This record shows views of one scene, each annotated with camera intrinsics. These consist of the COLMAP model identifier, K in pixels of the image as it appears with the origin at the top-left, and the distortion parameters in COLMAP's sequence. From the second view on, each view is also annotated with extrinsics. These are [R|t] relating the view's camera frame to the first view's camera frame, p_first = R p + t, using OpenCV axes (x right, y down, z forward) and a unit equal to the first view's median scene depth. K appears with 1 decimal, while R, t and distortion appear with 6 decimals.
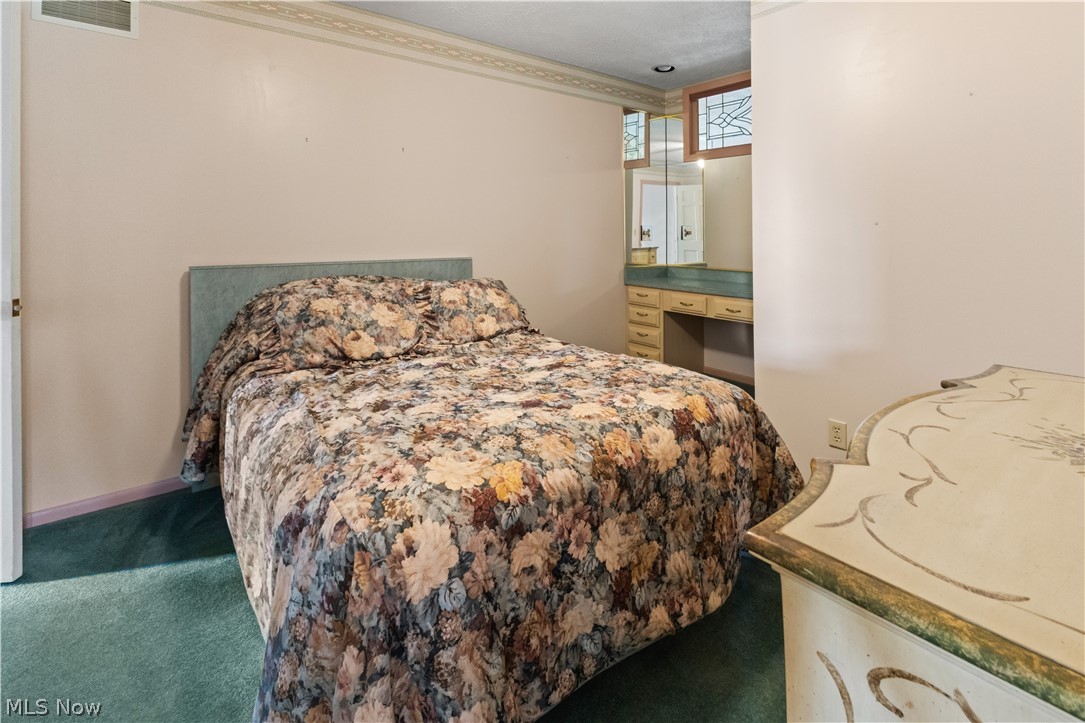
lens RADIAL K [[481.3, 0, 541.4], [0, 481.3, 330.8], [0, 0, 1]] dist [0.004039, -0.000663]
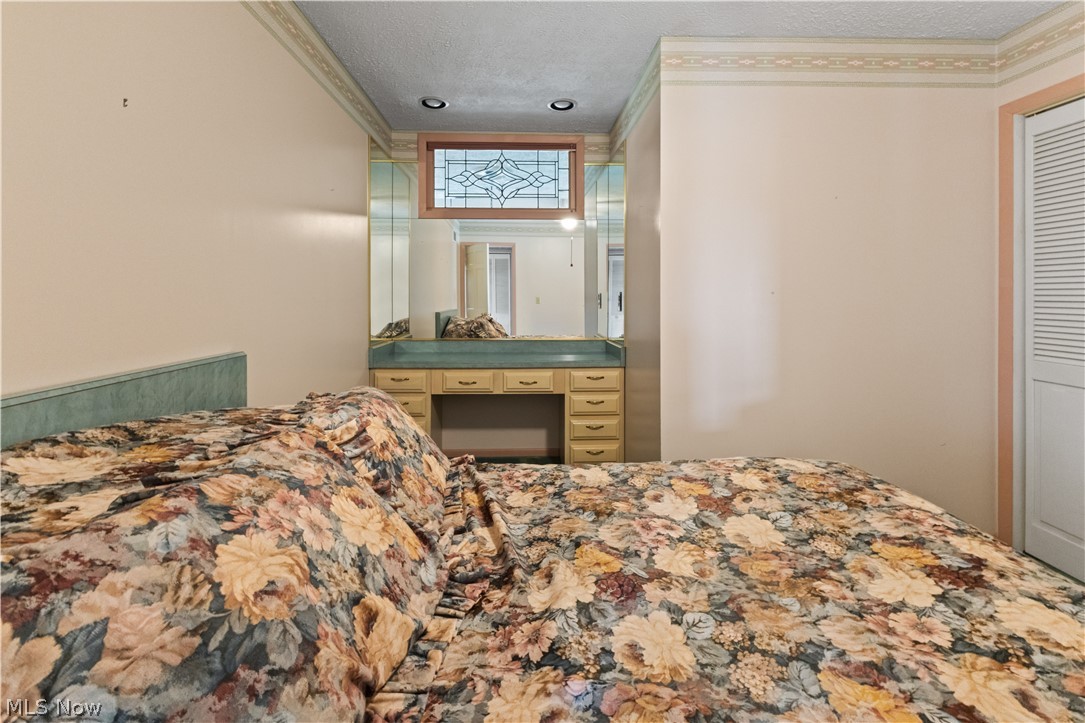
lens RADIAL K [[489.3, 0, 542.4], [0, 489.3, 357.1], [0, 0, 1]] dist [0.022926, -0.000147]
pose [[0.623429, -0.099560, 0.775516, -0.301532], [0.163536, 0.986526, -0.004816, -0.078694], [-0.764586, 0.129827, 0.631310, 0.362275]]
